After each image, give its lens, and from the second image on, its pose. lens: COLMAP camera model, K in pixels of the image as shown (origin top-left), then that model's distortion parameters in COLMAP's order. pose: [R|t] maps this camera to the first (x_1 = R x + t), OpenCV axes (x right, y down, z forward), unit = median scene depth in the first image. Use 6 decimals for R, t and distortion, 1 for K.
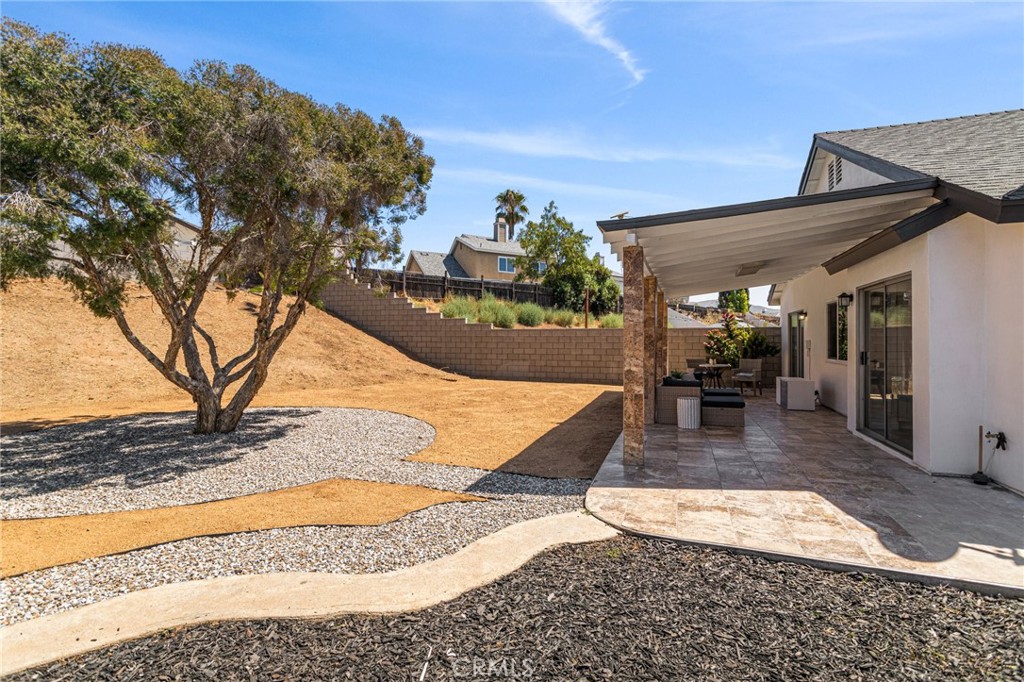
lens RADIAL K [[483.4, 0, 503.3], [0, 483.4, 344.3], [0, 0, 1]] dist [0.001545, 0.001149]
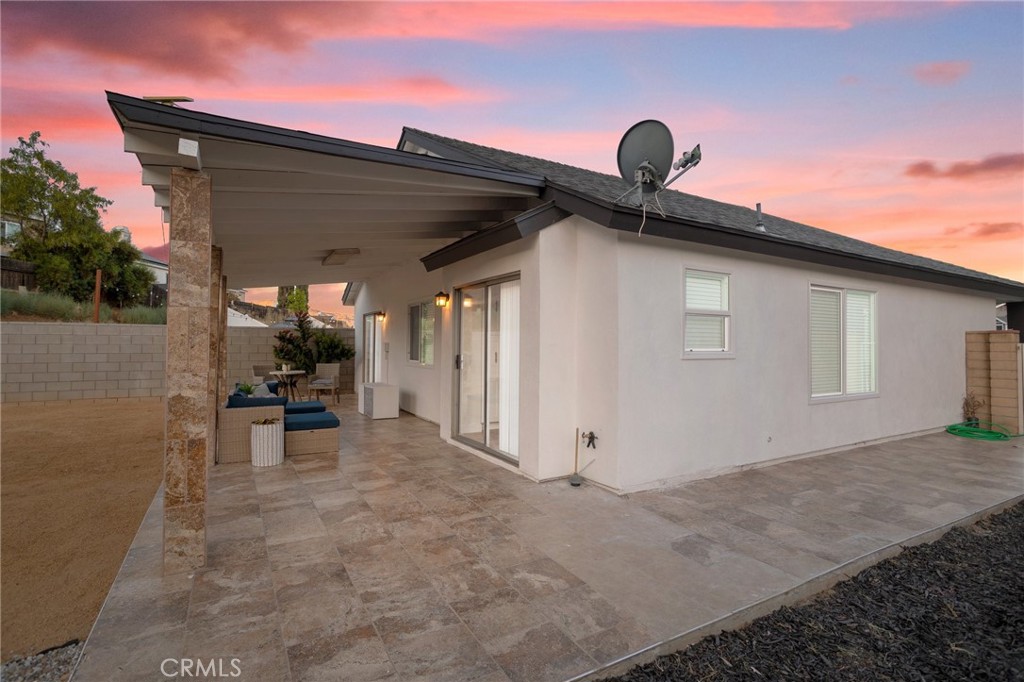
lens RADIAL K [[494.3, 0, 513.0], [0, 494.3, 328.8], [0, 0, 1]] dist [-0.037013, 0.020975]
pose [[0.641212, 0.026690, 0.766900, 0.028591], [0.000970, 0.999366, -0.035592, -0.000648], [-0.767364, 0.023566, 0.640779, 0.128424]]
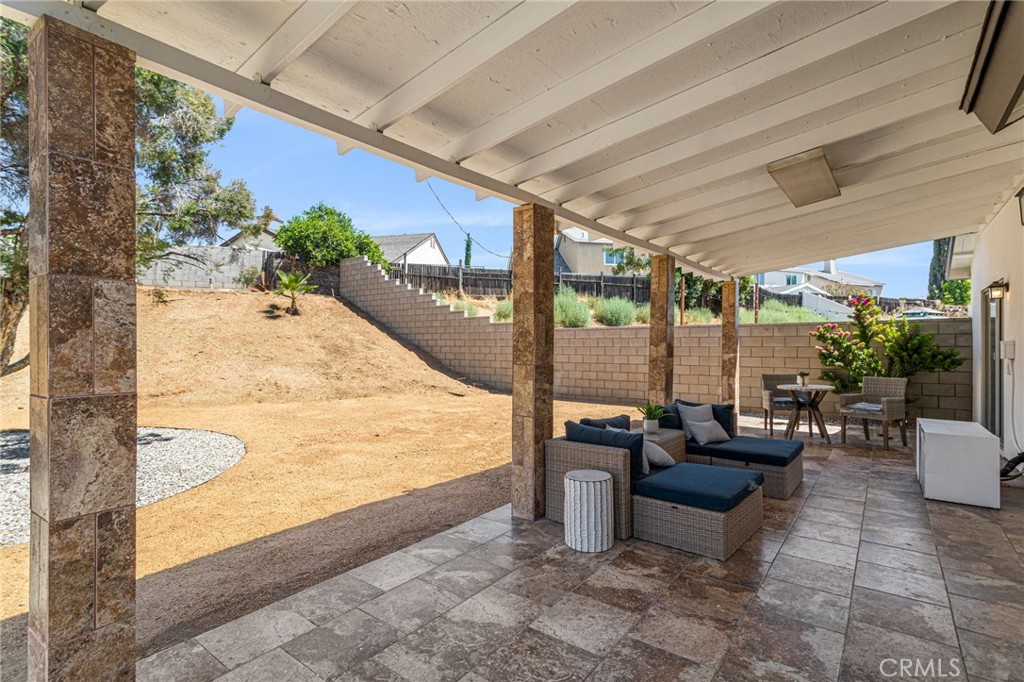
lens RADIAL K [[487.4, 0, 507.3], [0, 487.4, 344.8], [0, 0, 1]] dist [0.003214, 0.000610]
pose [[0.949946, -0.002513, -0.312403, 0.227112], [-0.000300, 0.999960, -0.008957, -0.000115], [0.312413, 0.008603, 0.949907, 0.285131]]
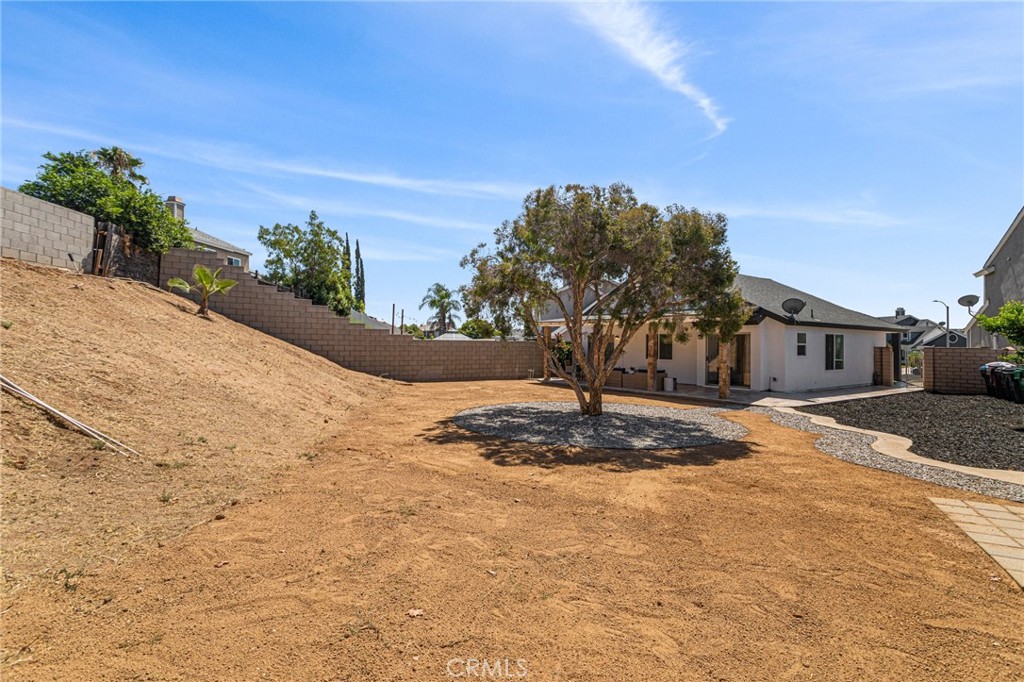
lens RADIAL K [[487.4, 0, 507.3], [0, 487.4, 344.8], [0, 0, 1]] dist [0.003214, 0.000610]
pose [[0.567499, 0.001636, 0.823373, -0.971986], [-0.001264, 0.999999, -0.001116, -0.020207], [-0.823373, -0.000407, 0.567500, 0.159333]]
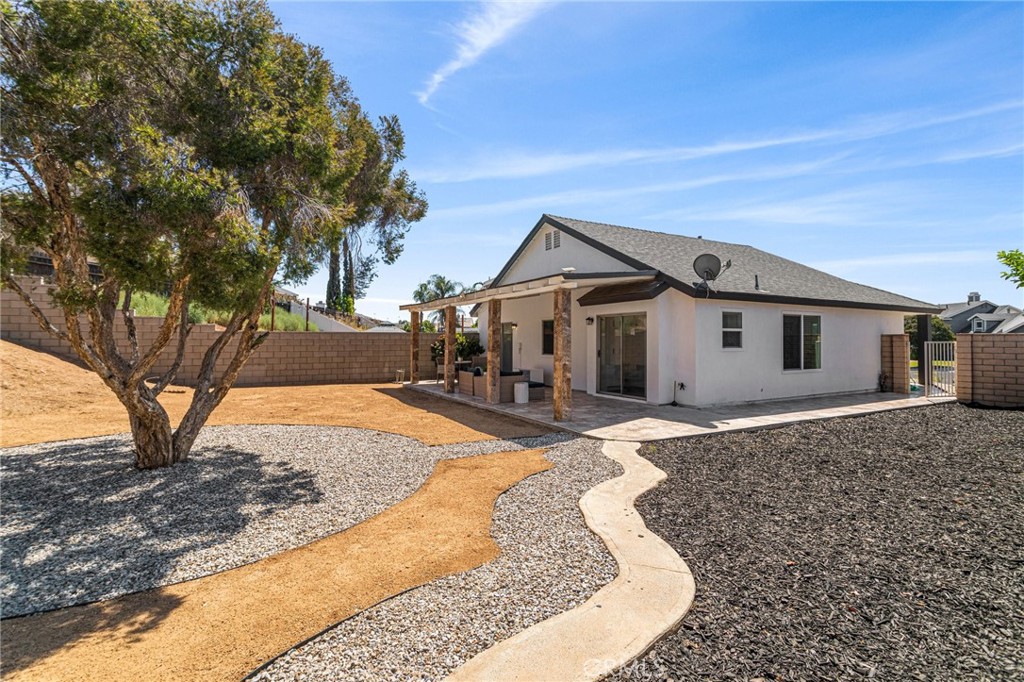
lens RADIAL K [[487.4, 0, 507.3], [0, 487.4, 344.8], [0, 0, 1]] dist [0.003214, 0.000610]
pose [[0.647938, -0.007962, 0.761652, -0.398445], [0.007231, 0.999965, 0.004301, -0.006799], [-0.761659, 0.002721, 0.647973, 0.026663]]
